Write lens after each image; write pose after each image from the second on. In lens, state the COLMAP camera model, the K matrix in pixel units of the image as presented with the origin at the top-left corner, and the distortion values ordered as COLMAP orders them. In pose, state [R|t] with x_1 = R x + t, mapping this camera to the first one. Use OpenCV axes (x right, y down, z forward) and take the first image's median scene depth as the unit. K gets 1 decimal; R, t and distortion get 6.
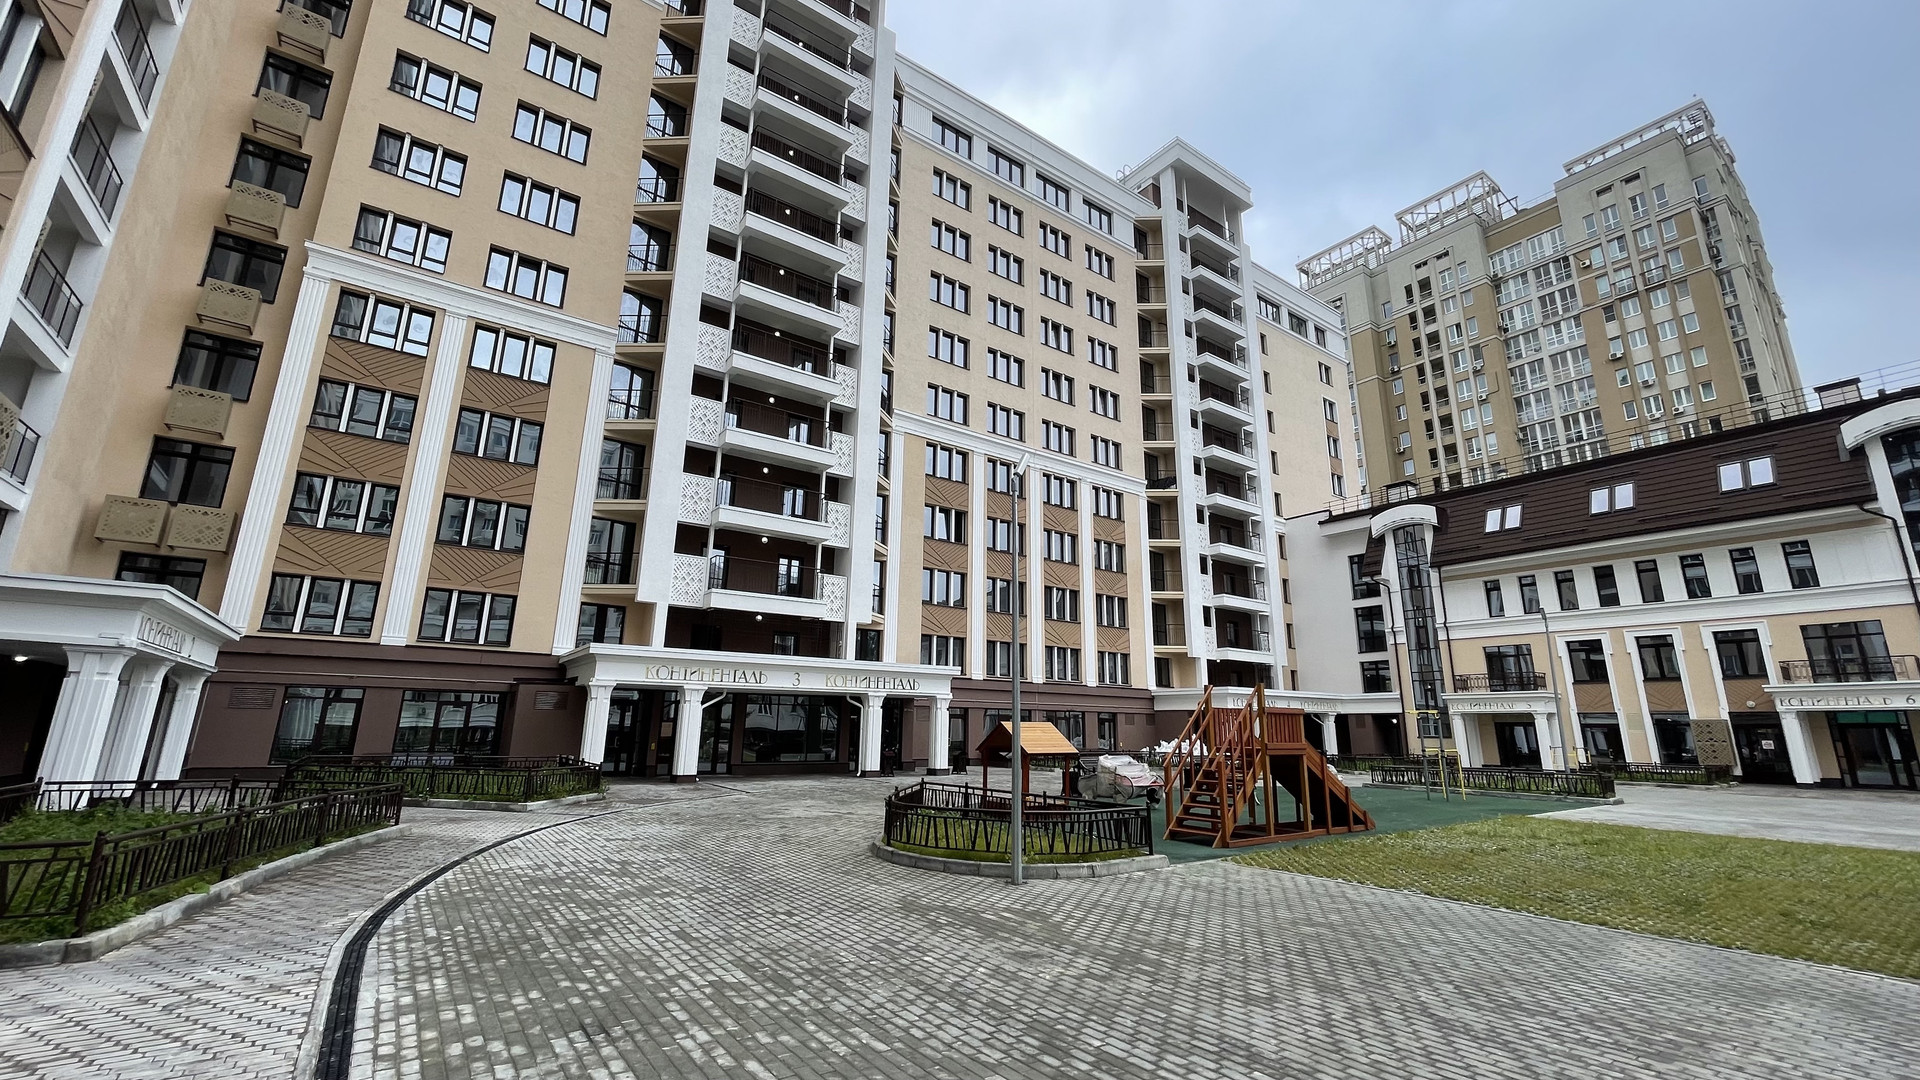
lens RADIAL K [[777.9, 0, 963.3], [0, 777.9, 531.1], [0, 0, 1]] dist [-0.000559, 0.000357]
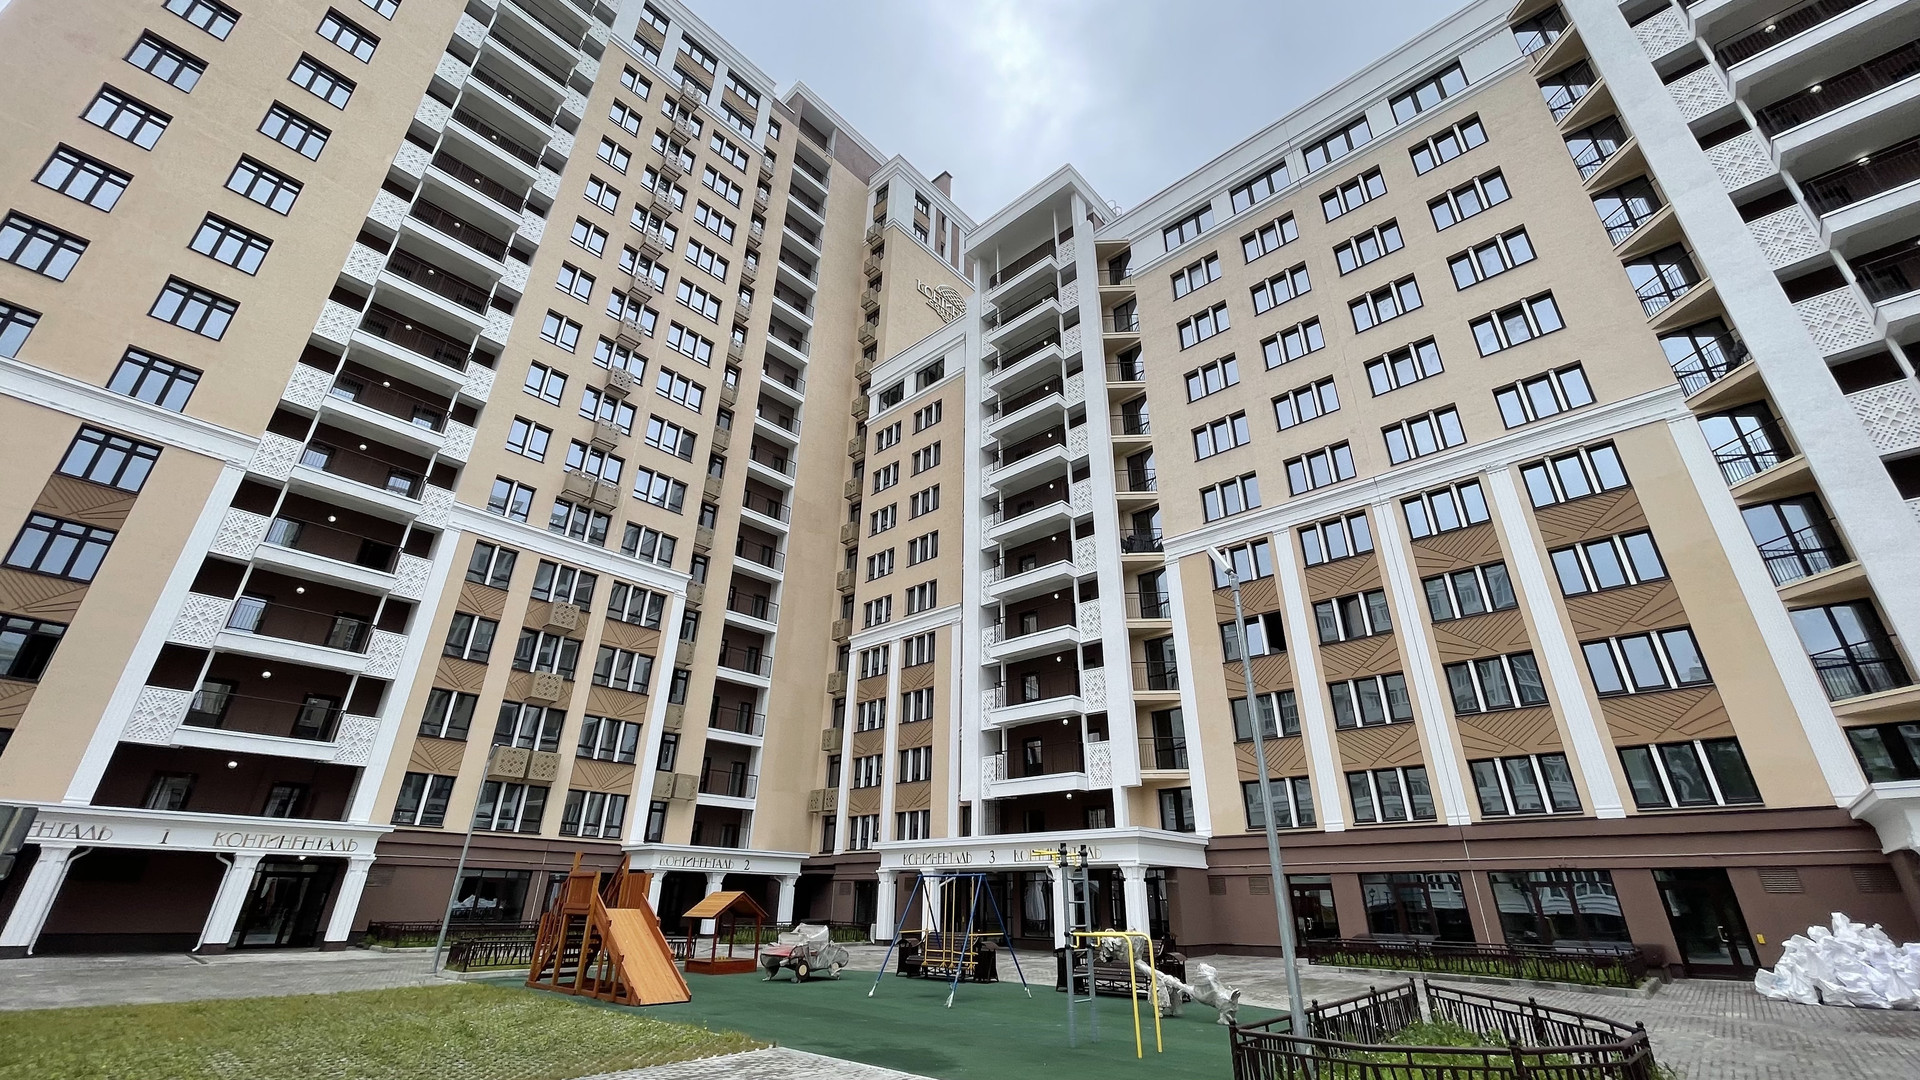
lens RADIAL K [[777.9, 0, 953.8], [0, 777.9, 525.6], [0, 0, 1]] dist [-0.000559, 0.000357]
pose [[0.197390, -0.436173, -0.877946, 0.816293], [0.236511, 0.890301, -0.389136, 0.157883], [0.951367, -0.130832, 0.278896, 0.578744]]
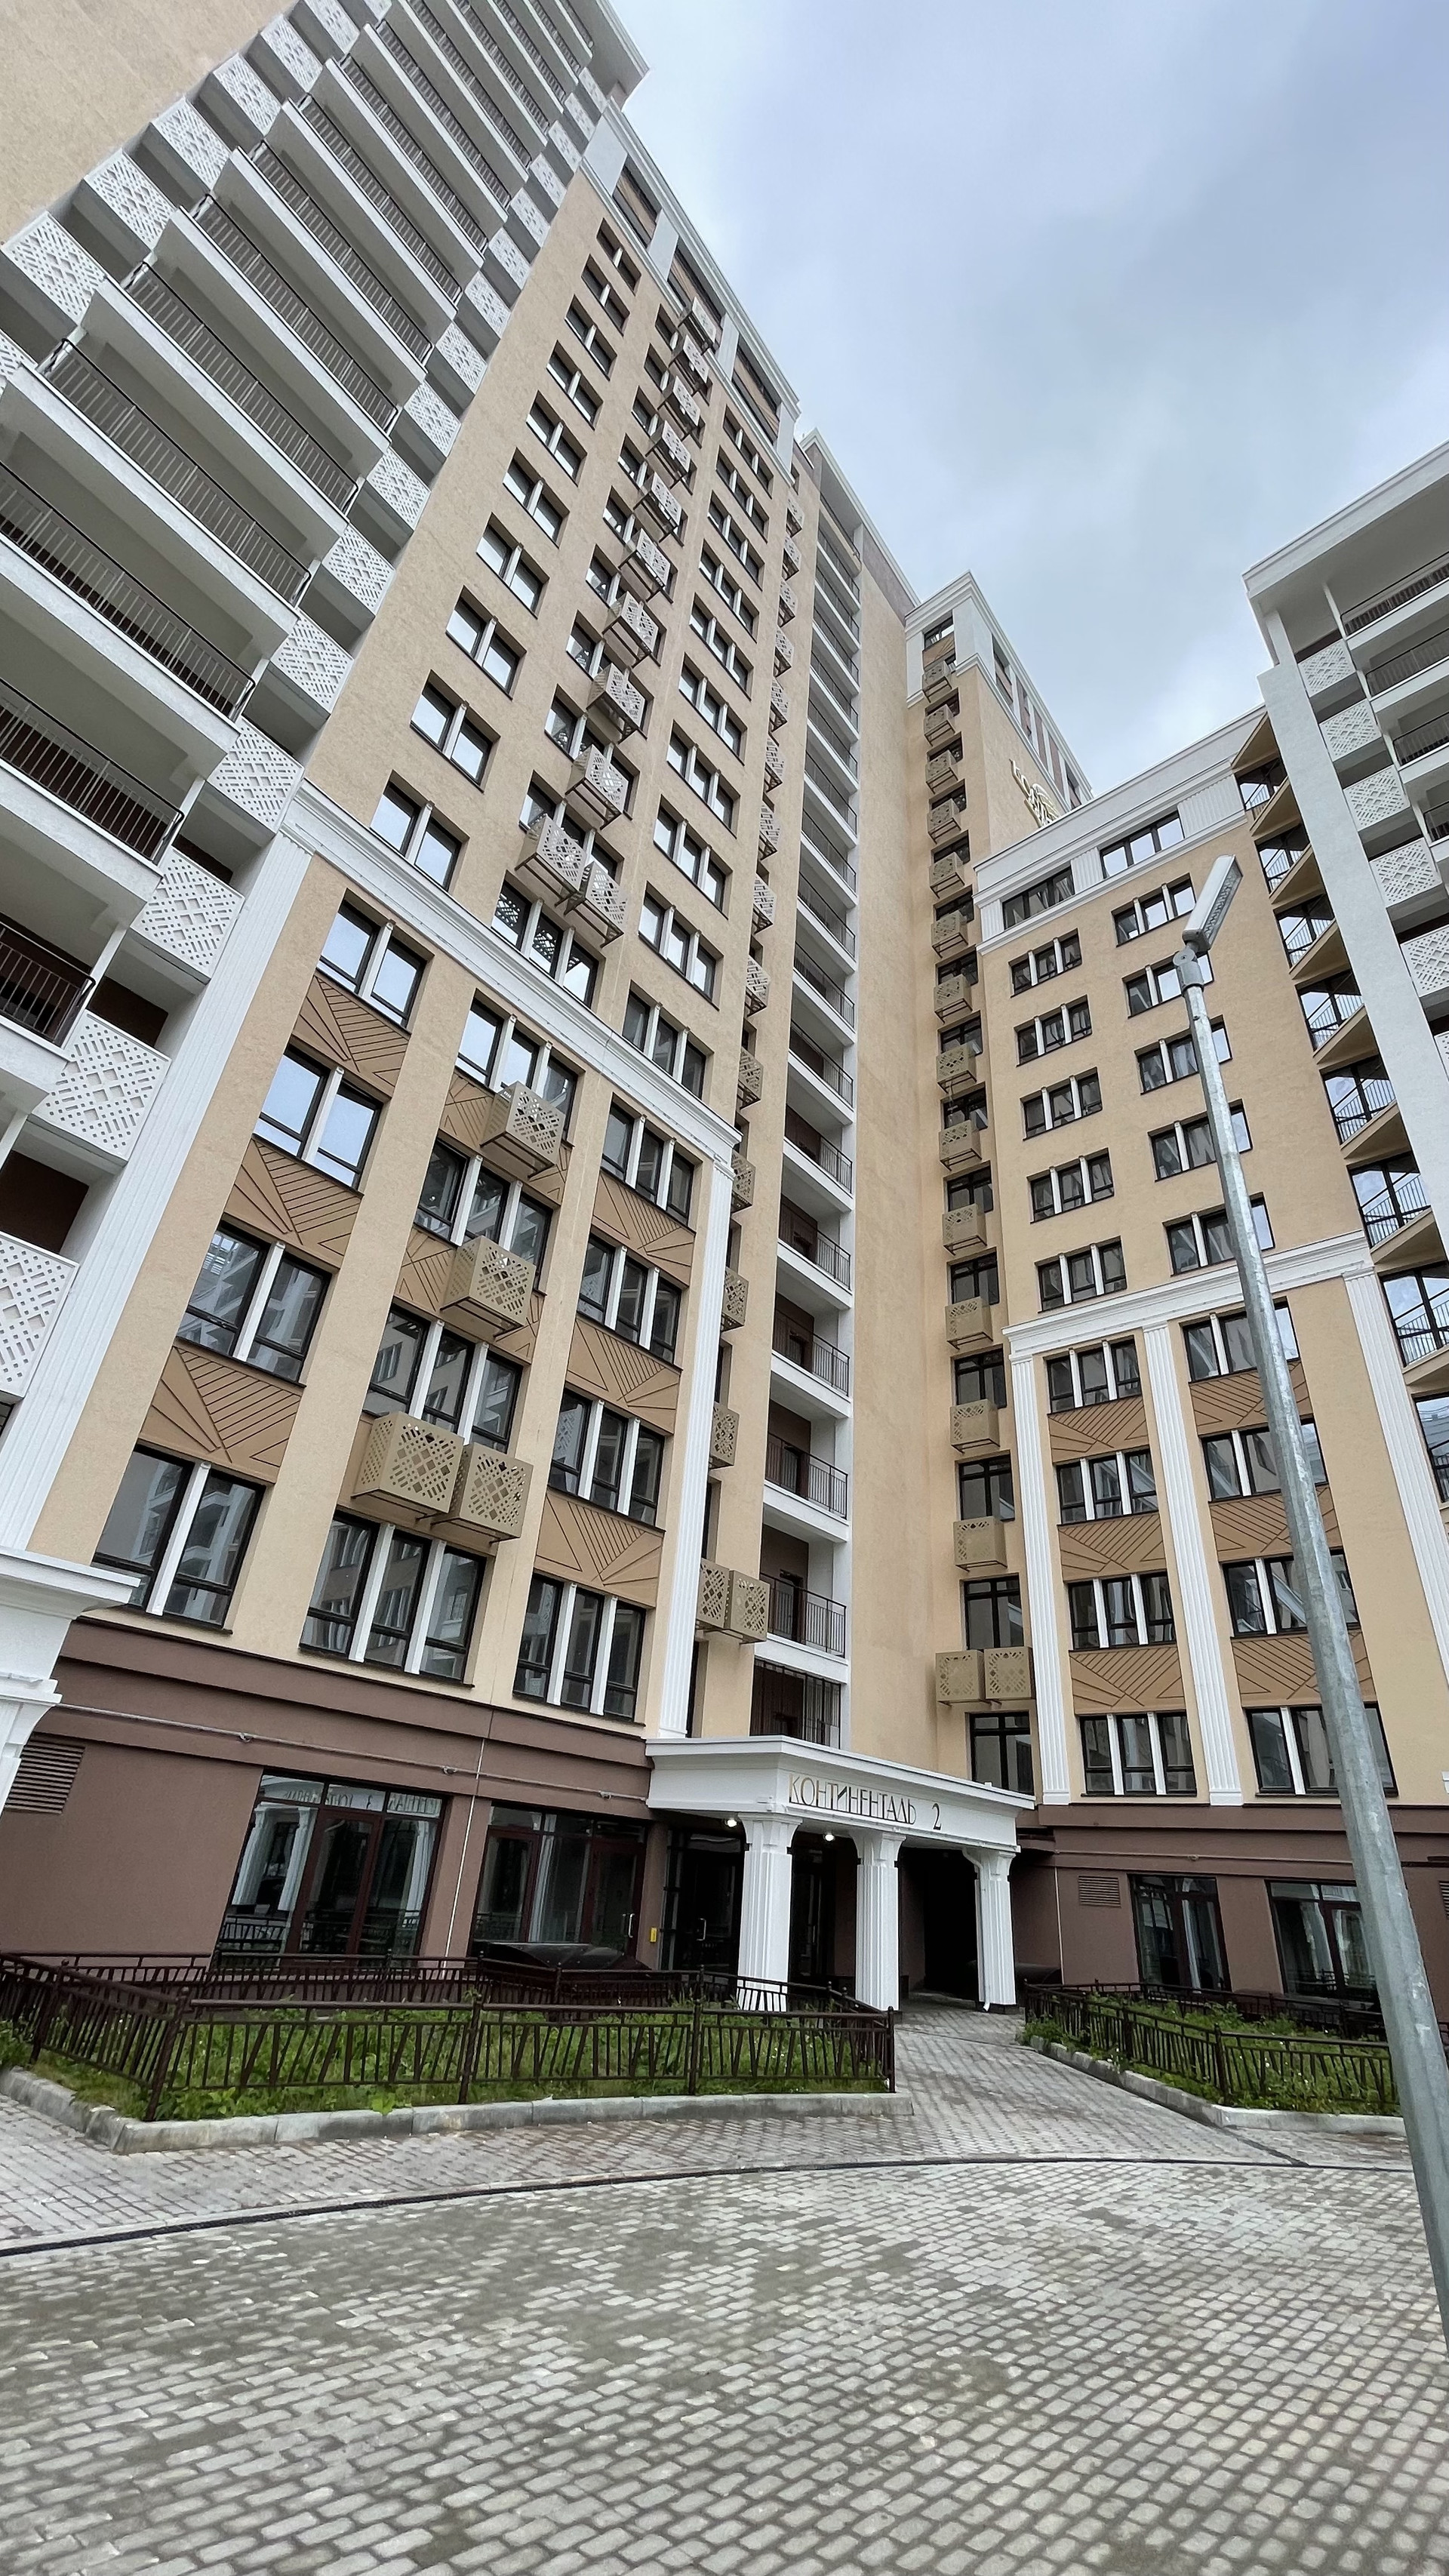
lens RADIAL K [[1043.6, 0, 729.6], [0, 1043.6, 1282.9], [0, 0, 1]] dist [-0.000559, 0.000357]
pose [[0.248996, -0.485706, -0.837909, 0.103199], [0.178545, 0.873349, -0.453192, 0.062896], [0.951905, -0.036762, 0.304181, 0.247771]]
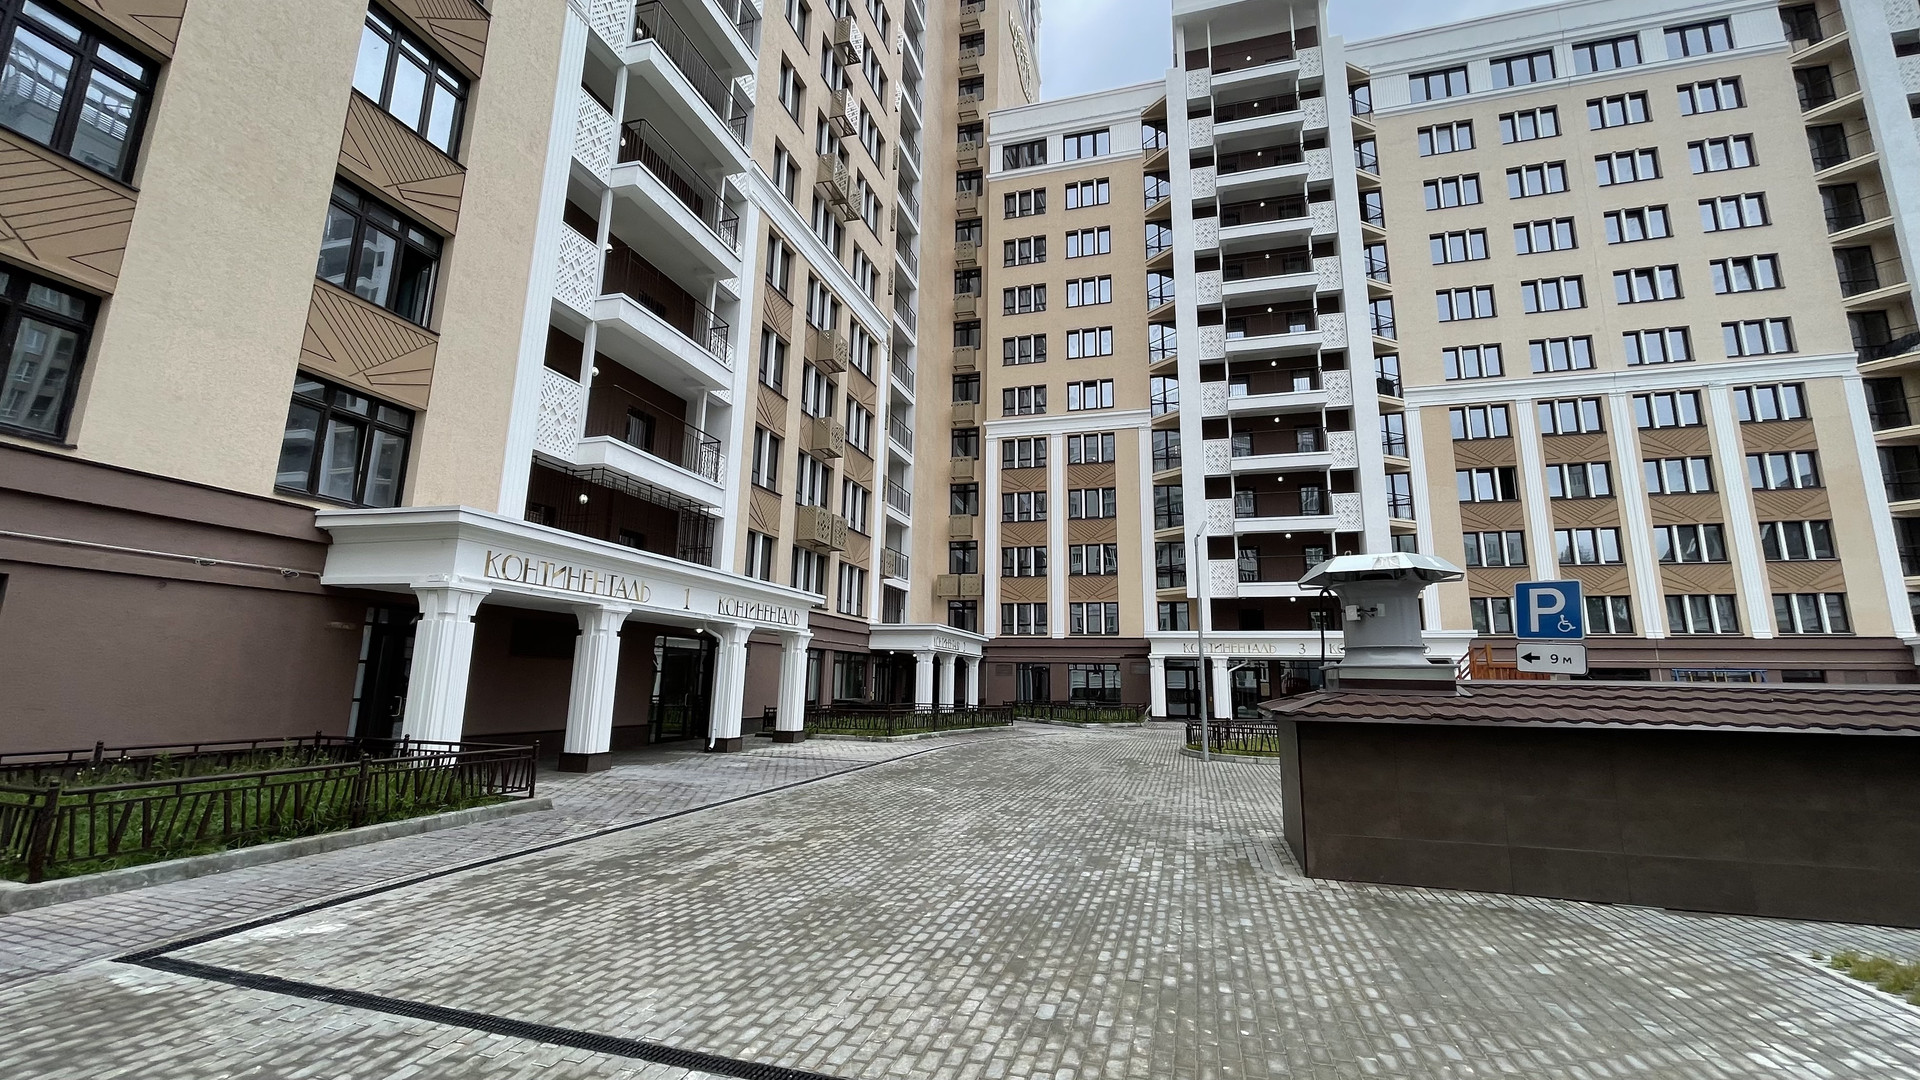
lens RADIAL K [[777.9, 0, 957.6], [0, 777.9, 533.6], [0, 0, 1]] dist [-0.000559, 0.000357]
pose [[0.613671, -0.152151, -0.774763, 0.380295], [0.188160, 0.981168, -0.043649, -0.036495], [0.766814, -0.118993, 0.630743, -0.177408]]
